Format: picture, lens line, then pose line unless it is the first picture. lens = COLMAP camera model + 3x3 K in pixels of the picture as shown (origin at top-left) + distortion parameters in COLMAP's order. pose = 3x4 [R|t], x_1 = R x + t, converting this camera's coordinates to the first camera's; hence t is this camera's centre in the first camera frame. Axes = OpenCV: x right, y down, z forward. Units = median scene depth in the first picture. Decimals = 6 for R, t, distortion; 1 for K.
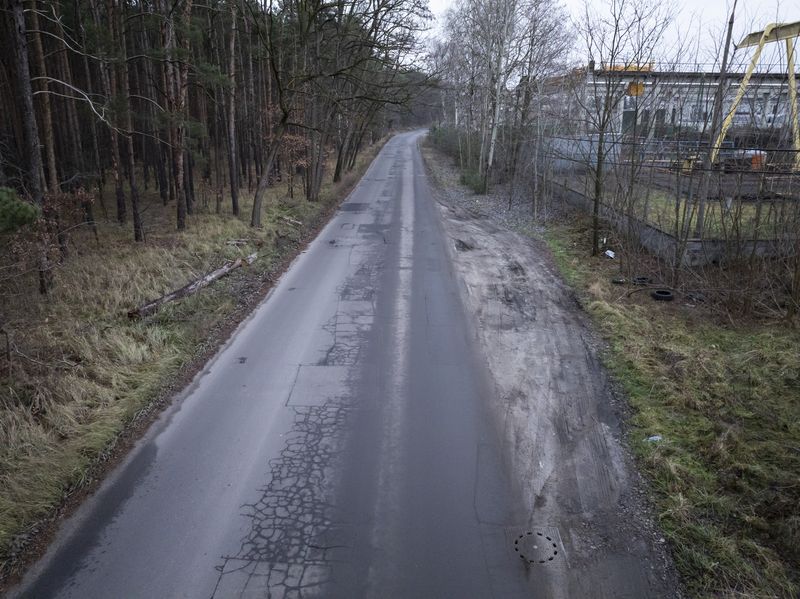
lens RADIAL K [[566.3, 0, 400.0], [0, 566.3, 299.5], [0, 0, 1]] dist [-0.033254, 0.002891]
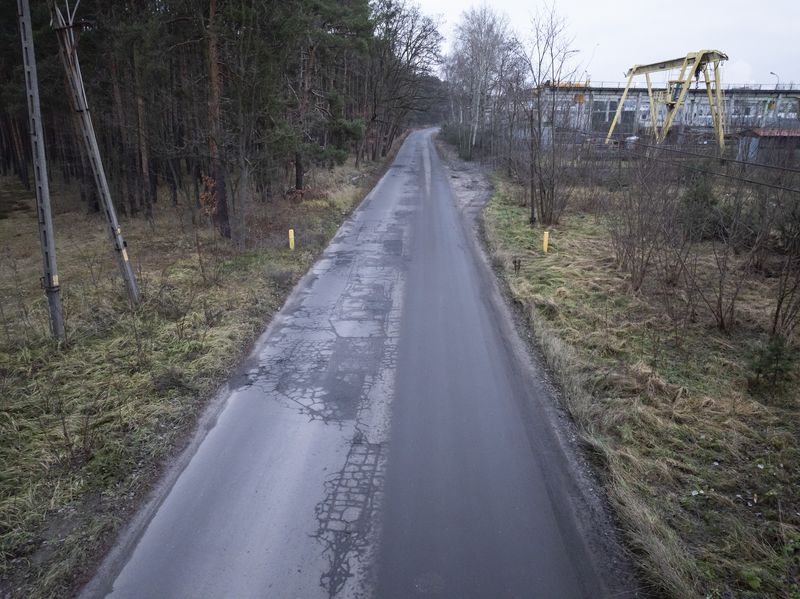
lens RADIAL K [[566.3, 0, 400.0], [0, 566.3, 299.5], [0, 0, 1]] dist [-0.033254, 0.002891]
pose [[0.999746, 0.011510, -0.019377, -0.024457], [-0.011471, 0.999932, 0.002106, 0.188023], [0.019400, -0.001884, 0.999810, -0.593460]]
